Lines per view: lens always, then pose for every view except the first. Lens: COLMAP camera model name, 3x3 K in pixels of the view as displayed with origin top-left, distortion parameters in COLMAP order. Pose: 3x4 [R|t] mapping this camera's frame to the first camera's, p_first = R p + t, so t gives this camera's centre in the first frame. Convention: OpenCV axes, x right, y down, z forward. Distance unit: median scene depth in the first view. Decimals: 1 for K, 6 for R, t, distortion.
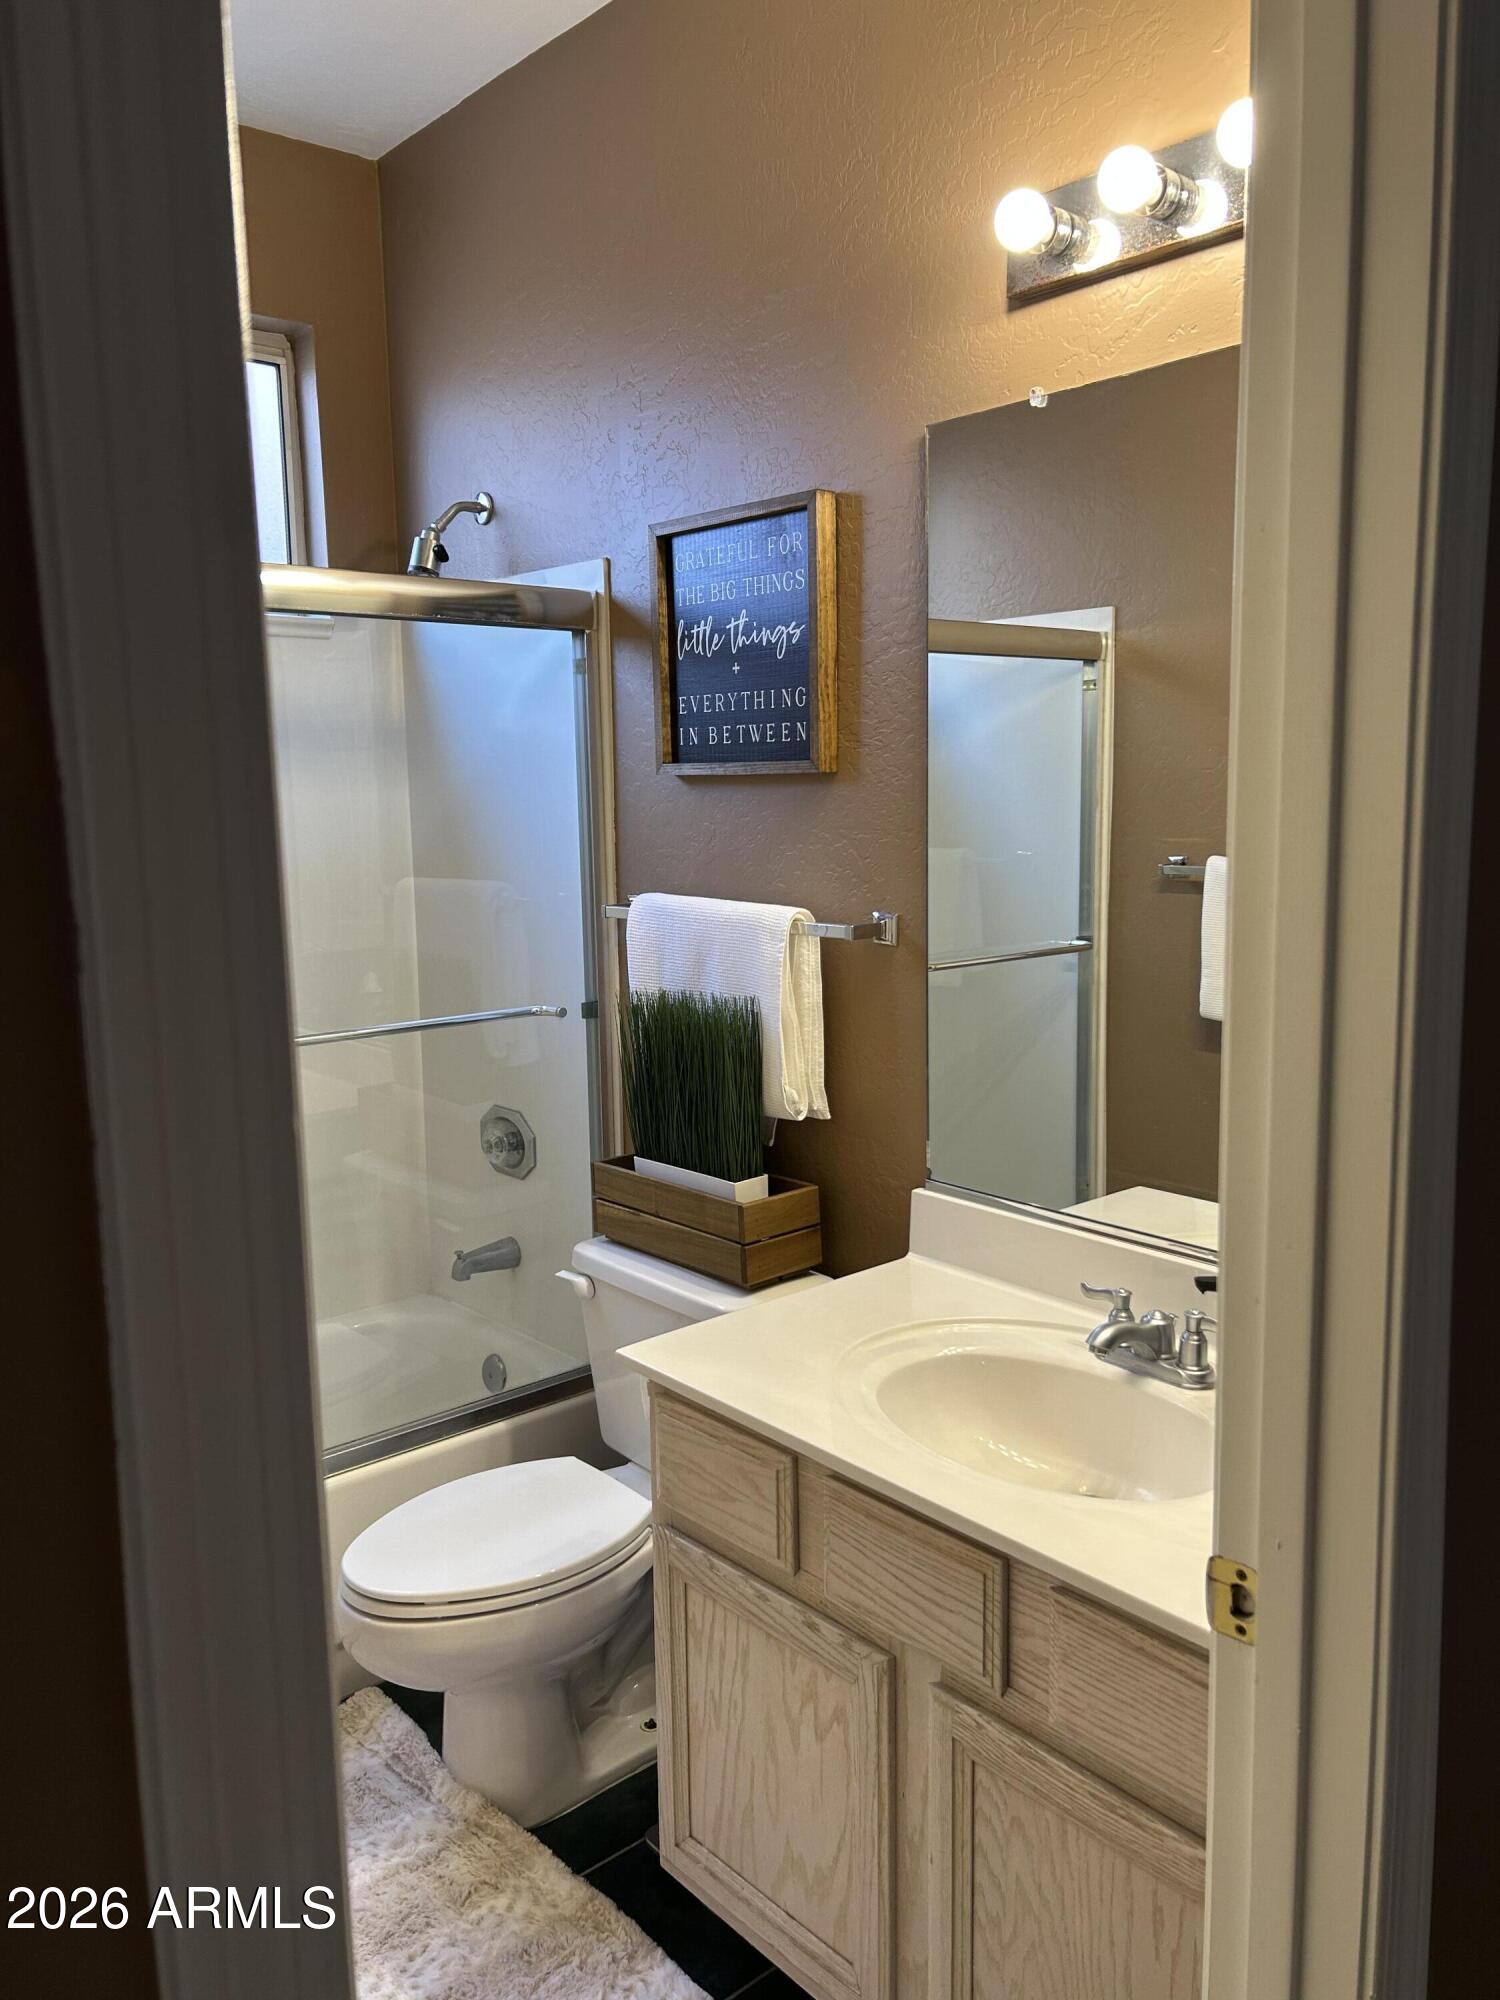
lens RADIAL K [[1515.9, 0, 744.3], [0, 1515.9, 1004.1], [0, 0, 1]] dist [0.047767, -0.052737]
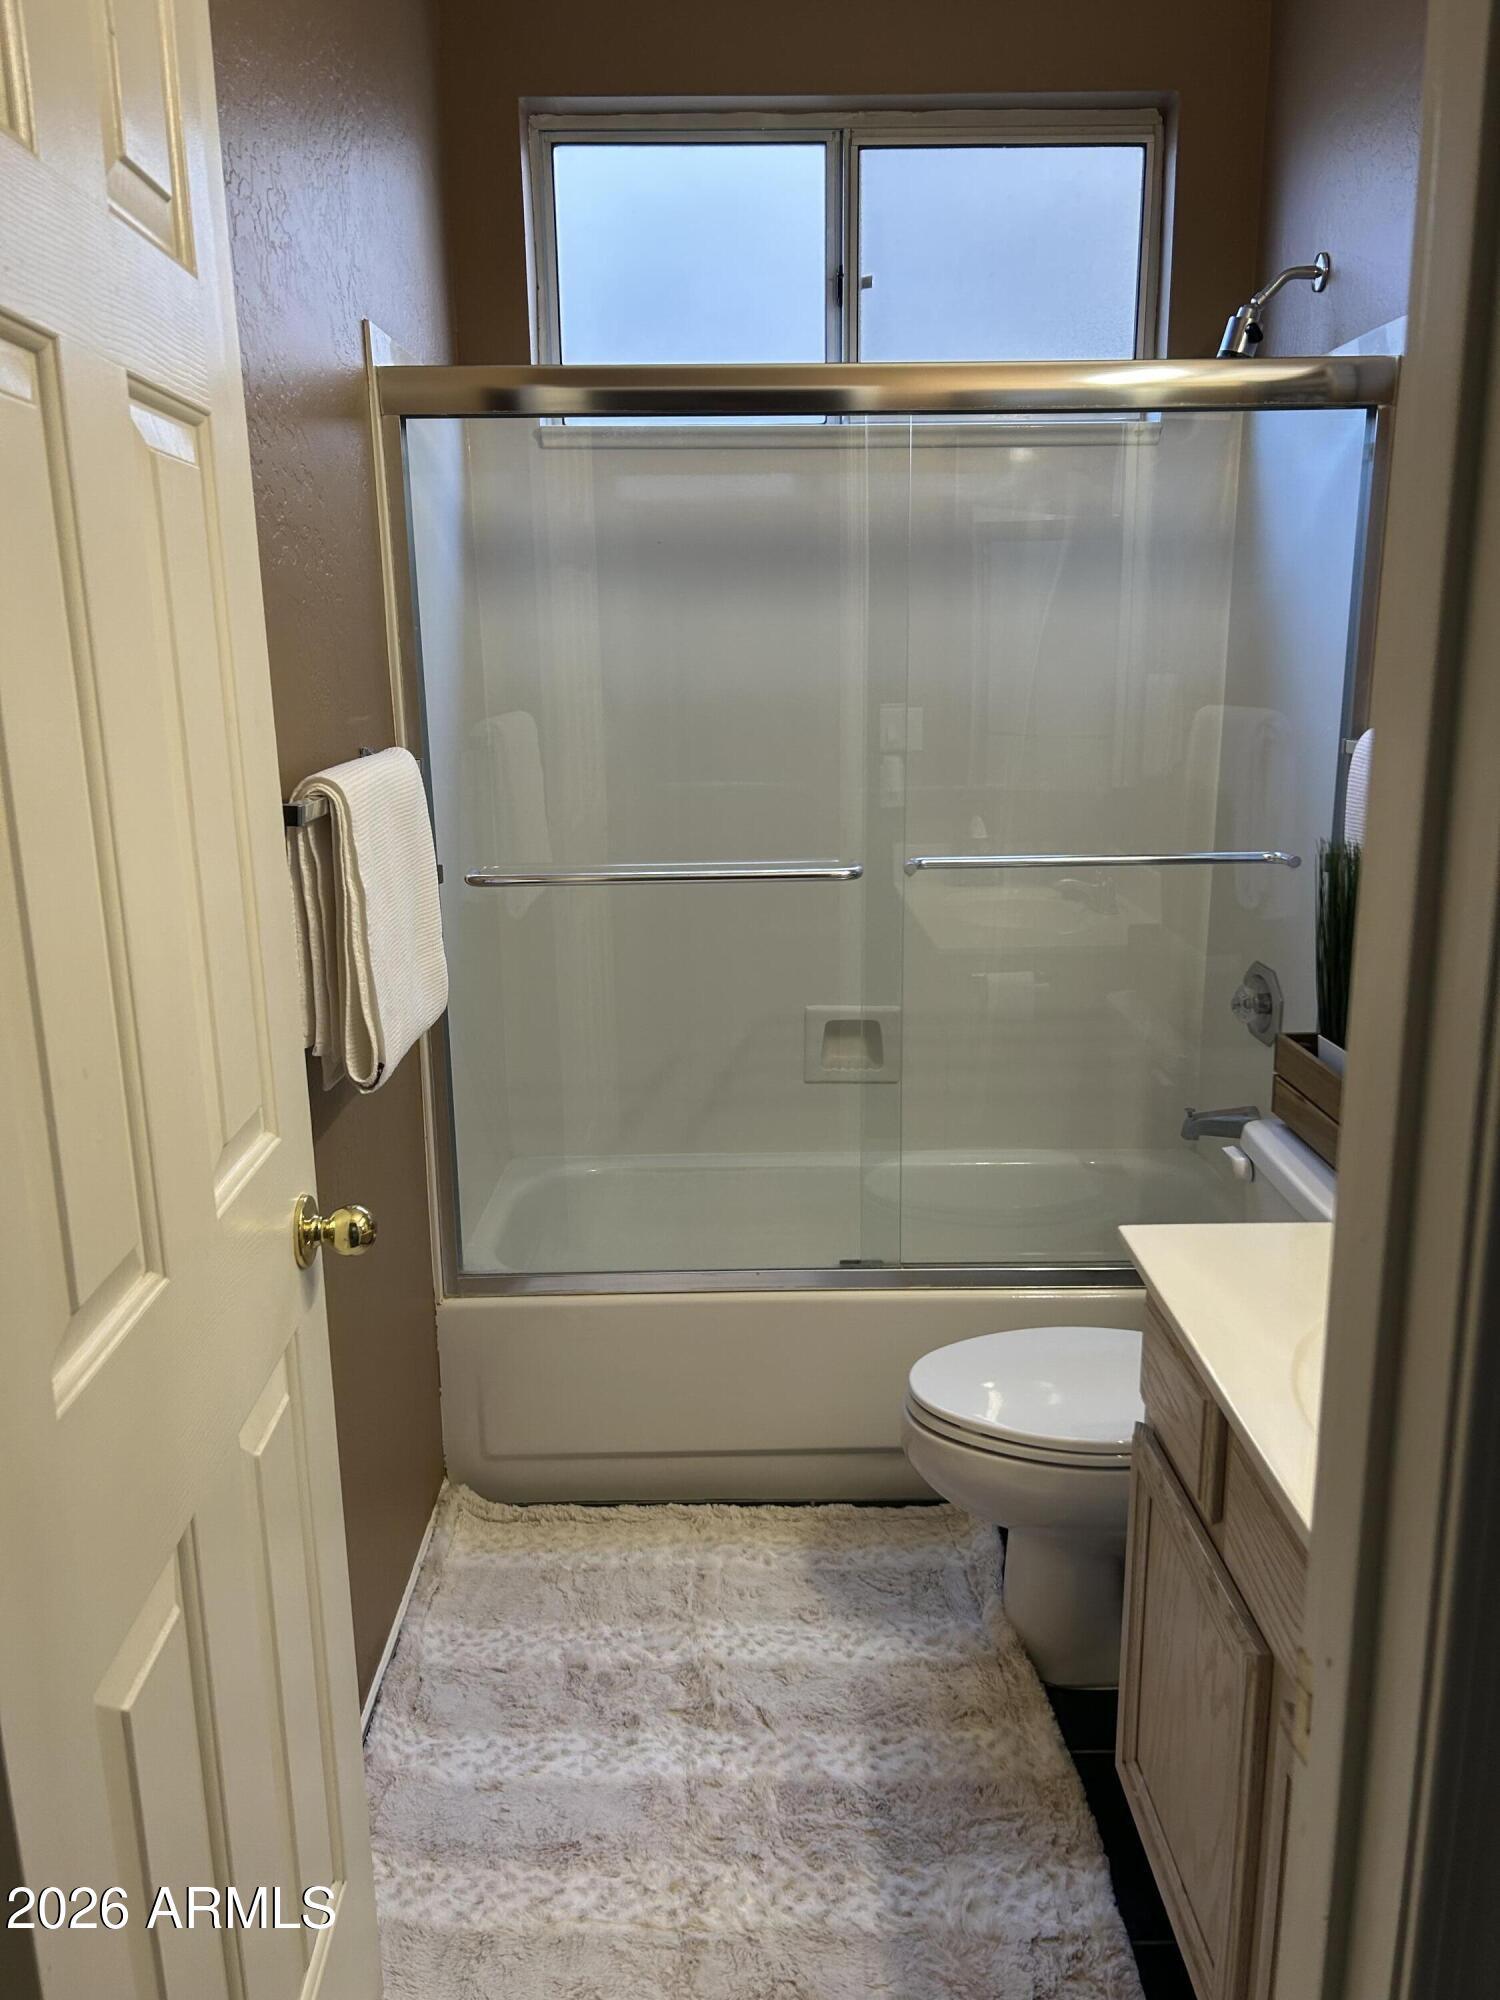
lens RADIAL K [[1516.2, 0, 750.0], [0, 1516.2, 1000.0], [0, 0, 1]] dist [0.013929, 0.008519]
pose [[0.767226, 0.160839, -0.620883, 0.246838], [-0.099335, 0.986164, 0.132717, -0.001748], [0.633638, -0.040148, 0.772587, 0.148113]]
